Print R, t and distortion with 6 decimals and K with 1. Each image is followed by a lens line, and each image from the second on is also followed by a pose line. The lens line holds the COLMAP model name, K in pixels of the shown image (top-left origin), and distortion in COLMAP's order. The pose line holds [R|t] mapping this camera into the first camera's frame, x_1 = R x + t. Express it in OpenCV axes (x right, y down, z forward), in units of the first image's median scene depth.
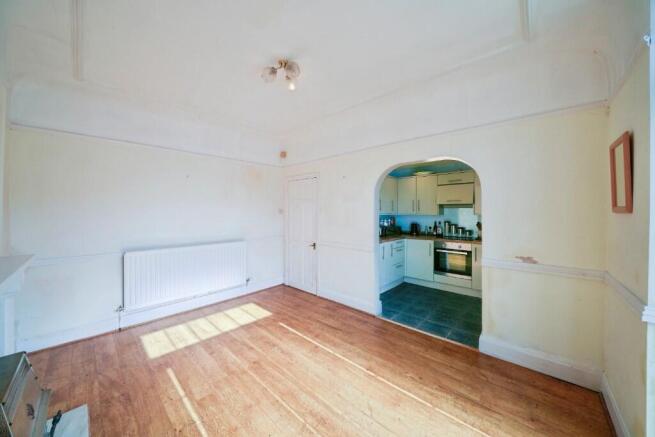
lens RADIAL K [[230.1, 0, 327.5], [0, 230.1, 216.5], [0, 0, 1]] dist [-0.002664, -0.000052]
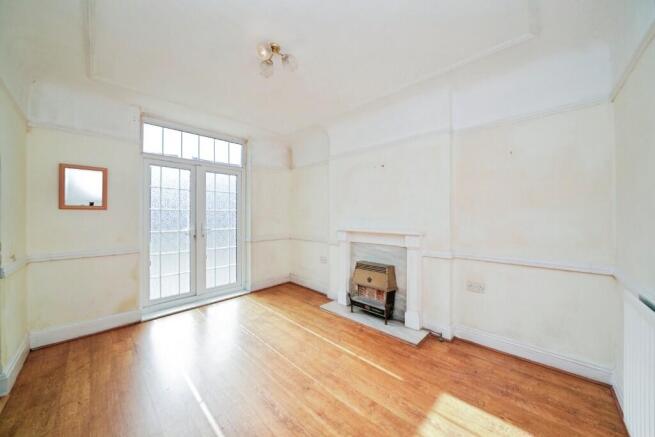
lens RADIAL K [[230.1, 0, 329.1], [0, 230.1, 216.6], [0, 0, 1]] dist [-0.002664, -0.000052]
pose [[-0.999593, 0.009965, 0.026726, -0.410017], [0.010245, 0.999894, 0.010340, 0.018388], [-0.026620, 0.010610, -0.999589, 1.767420]]
